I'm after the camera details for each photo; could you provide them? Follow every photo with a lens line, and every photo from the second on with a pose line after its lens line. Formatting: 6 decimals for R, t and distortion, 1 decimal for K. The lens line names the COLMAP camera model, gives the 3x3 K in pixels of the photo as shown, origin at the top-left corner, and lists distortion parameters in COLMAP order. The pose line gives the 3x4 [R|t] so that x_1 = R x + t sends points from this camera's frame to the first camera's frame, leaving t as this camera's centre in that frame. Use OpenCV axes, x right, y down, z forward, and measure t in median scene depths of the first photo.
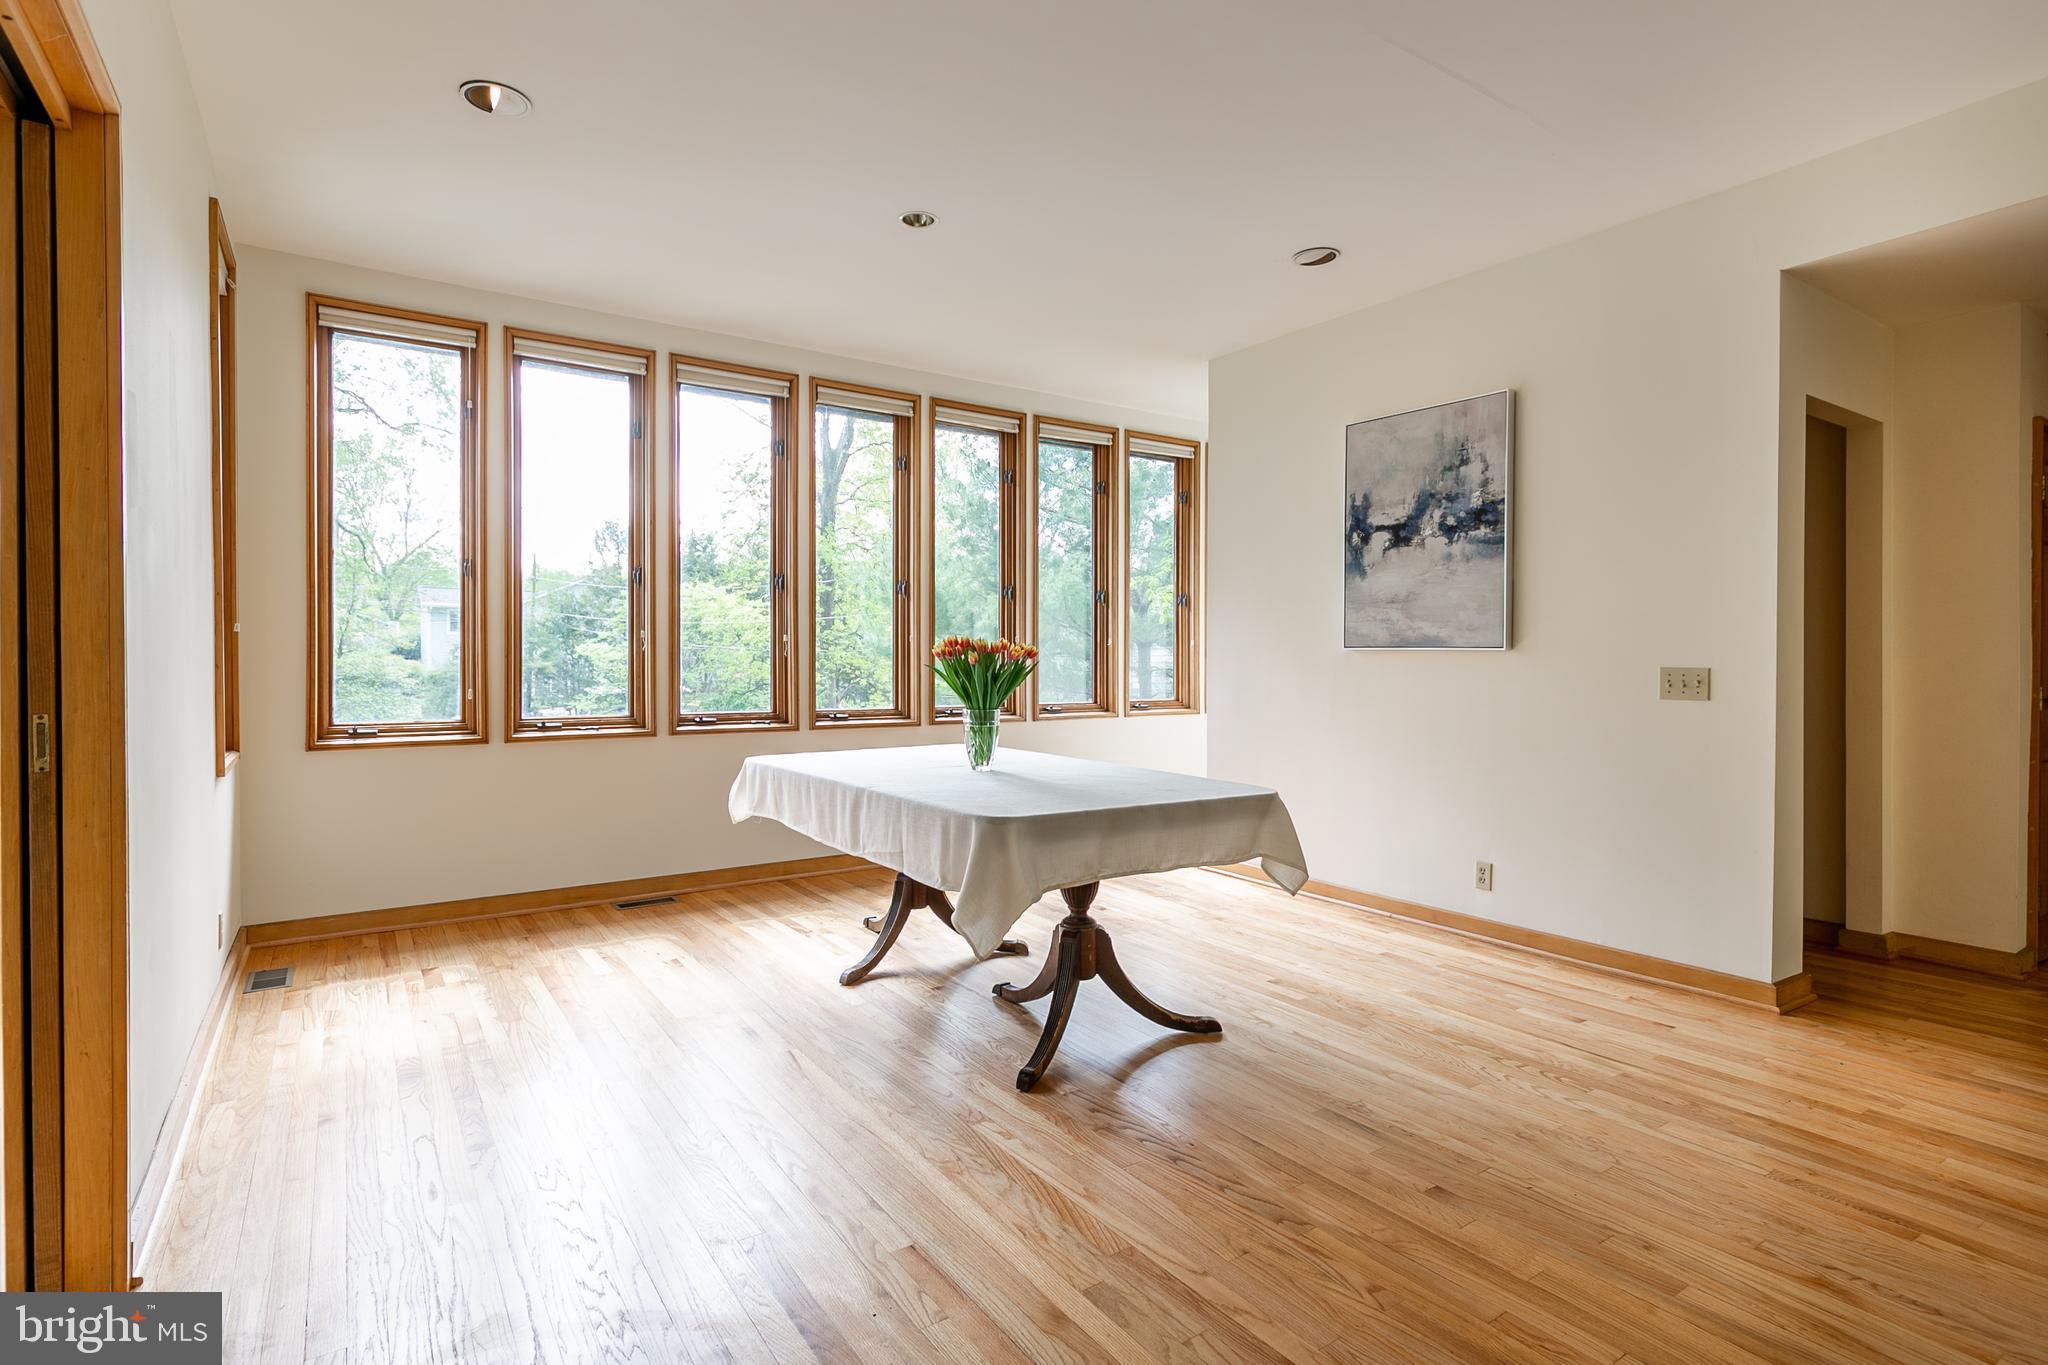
lens RADIAL K [[1006.8, 0, 1020.9], [0, 1006.8, 674.2], [0, 0, 1]] dist [-0.000884, -0.000058]
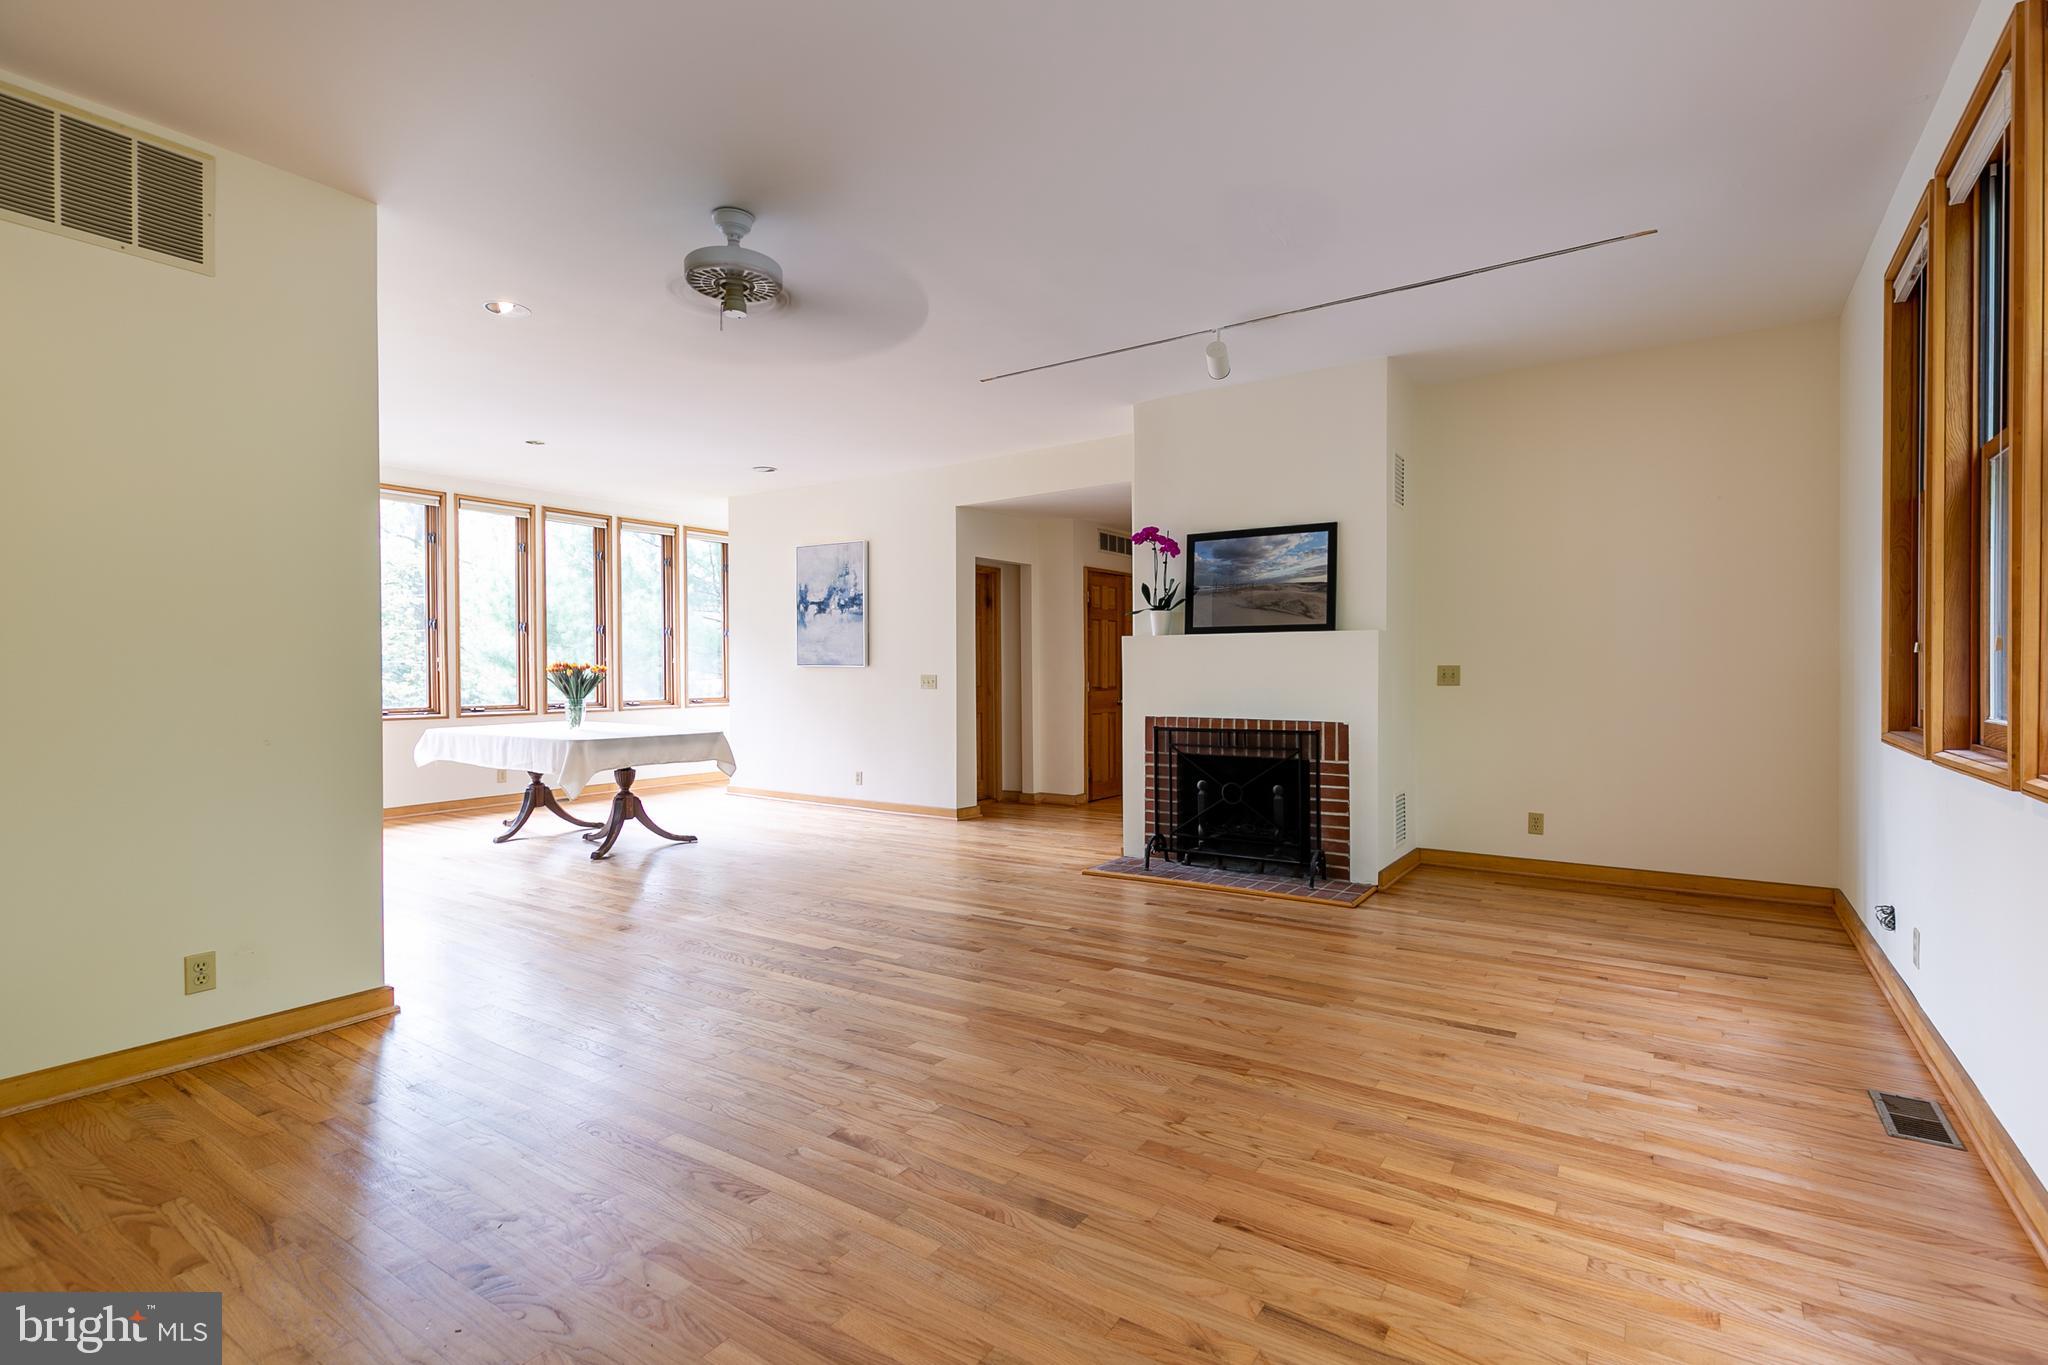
lens RADIAL K [[872.8, 0, 1039.8], [0, 872.8, 675.9], [0, 0, 1]] dist [0.004275, 0.000085]
pose [[0.909103, -0.008006, 0.416496, 0.058958], [0.010737, 0.999933, -0.004214, 0.005730], [-0.416434, 0.008303, 0.909128, -0.728713]]
